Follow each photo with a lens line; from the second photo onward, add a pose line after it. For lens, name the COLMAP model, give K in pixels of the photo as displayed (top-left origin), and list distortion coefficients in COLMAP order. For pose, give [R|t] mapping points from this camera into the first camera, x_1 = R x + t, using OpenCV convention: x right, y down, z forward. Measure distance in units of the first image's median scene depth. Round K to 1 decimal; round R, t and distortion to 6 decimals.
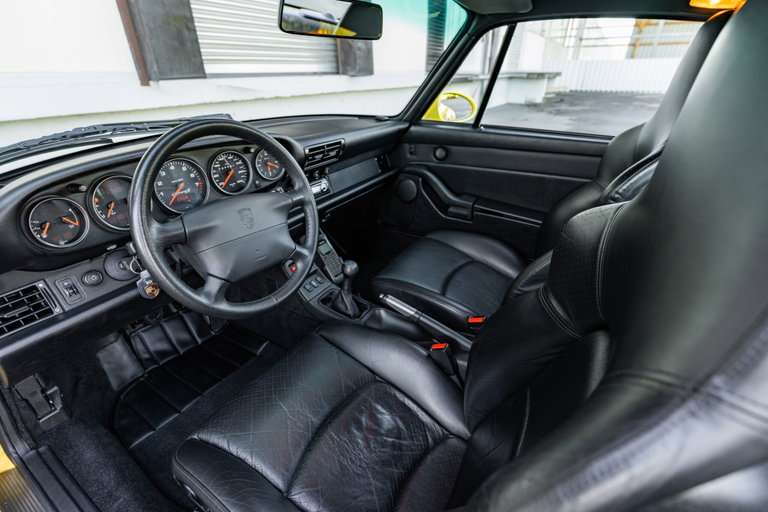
lens RADIAL K [[372.8, 0, 384.0], [0, 372.8, 256.0], [0, 0, 1]] dist [-0.013468, 0.000692]
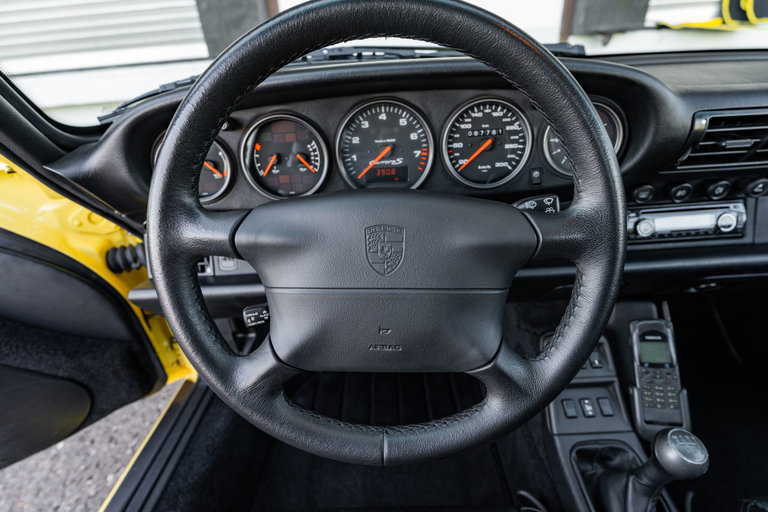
lens RADIAL K [[372.8, 0, 384.0], [0, 372.8, 256.0], [0, 0, 1]] dist [-0.013468, 0.000692]
pose [[0.523156, 0.375420, -0.765093, -0.043372], [-0.335481, 0.915983, 0.220064, -0.147242], [0.783429, 0.141546, 0.605148, 0.599006]]
